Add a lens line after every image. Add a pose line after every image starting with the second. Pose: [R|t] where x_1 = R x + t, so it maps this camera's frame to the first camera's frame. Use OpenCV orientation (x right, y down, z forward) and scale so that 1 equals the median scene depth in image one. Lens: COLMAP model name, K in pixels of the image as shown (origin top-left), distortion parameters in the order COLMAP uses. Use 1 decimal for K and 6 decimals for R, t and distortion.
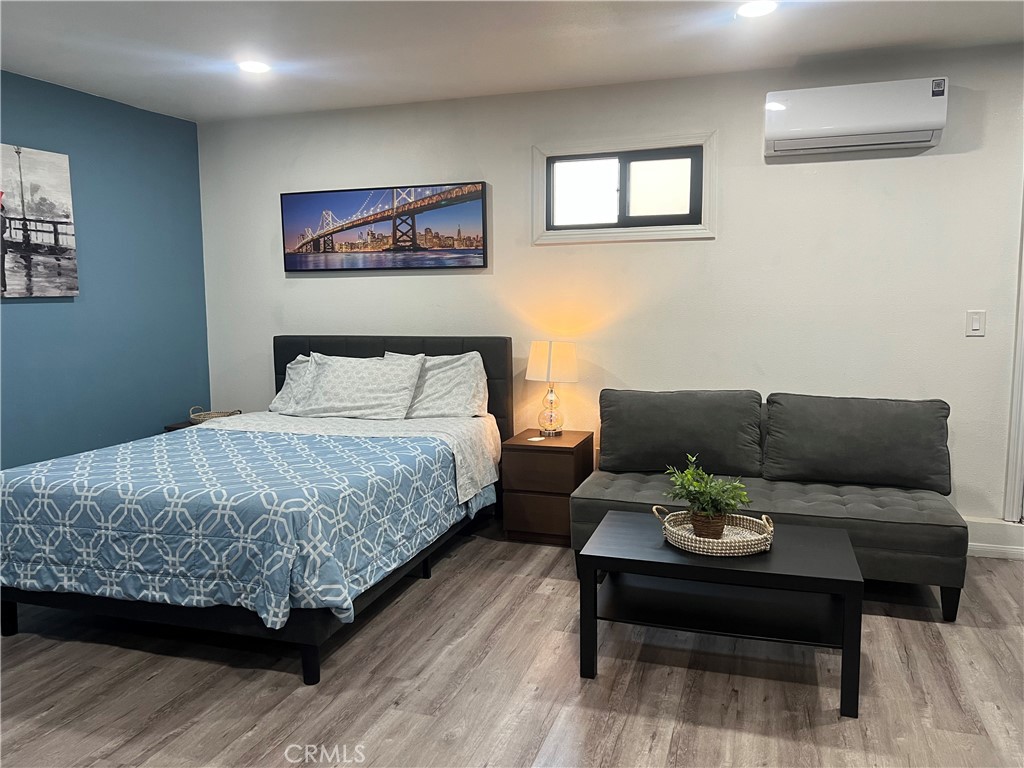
lens RADIAL K [[778.6, 0, 507.2], [0, 778.6, 382.7], [0, 0, 1]] dist [0.061975, -0.073181]
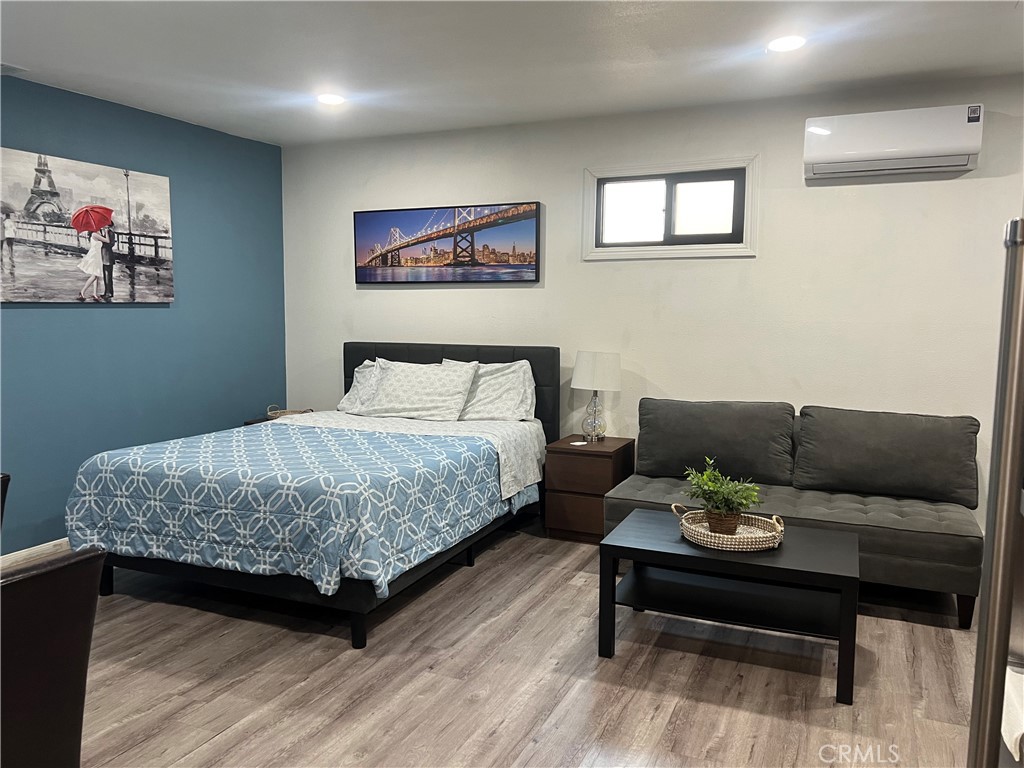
lens RADIAL K [[778.6, 0, 507.9], [0, 778.6, 387.9], [0, 0, 1]] dist [0.061975, -0.073181]
pose [[0.995103, 0.026503, -0.095220, 0.051723], [-0.027576, 0.999570, -0.009961, 0.012858], [0.094915, 0.012538, 0.995406, -0.089243]]
